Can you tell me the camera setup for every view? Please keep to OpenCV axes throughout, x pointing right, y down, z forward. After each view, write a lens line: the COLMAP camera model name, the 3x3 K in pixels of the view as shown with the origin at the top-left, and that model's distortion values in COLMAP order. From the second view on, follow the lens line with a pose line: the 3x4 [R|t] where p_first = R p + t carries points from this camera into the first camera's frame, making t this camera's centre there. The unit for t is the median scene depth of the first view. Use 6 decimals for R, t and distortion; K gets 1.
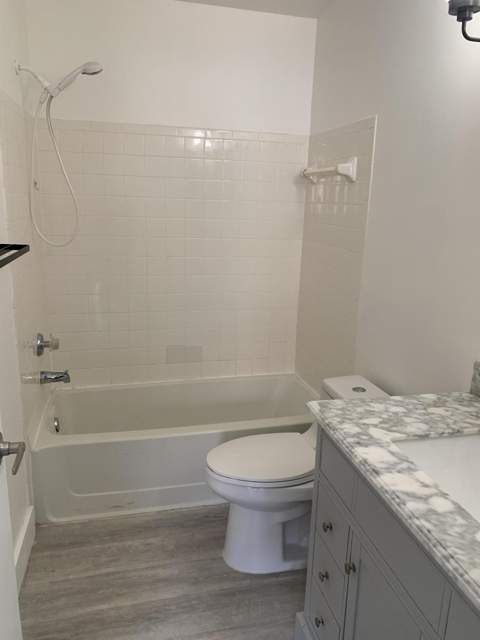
lens RADIAL K [[488.3, 0, 240.2], [0, 488.3, 321.0], [0, 0, 1]] dist [0.017167, -0.008578]
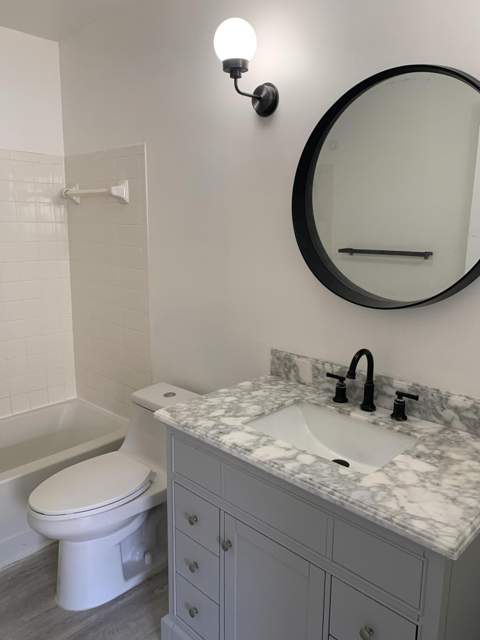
lens RADIAL K [[488.3, 0, 235.7], [0, 488.3, 316.2], [0, 0, 1]] dist [0.017167, -0.008578]
pose [[0.840205, -0.122594, 0.528229, -0.259940], [0.144891, 0.989447, -0.000828, -0.011895], [-0.522553, 0.077231, 0.849102, -0.006808]]
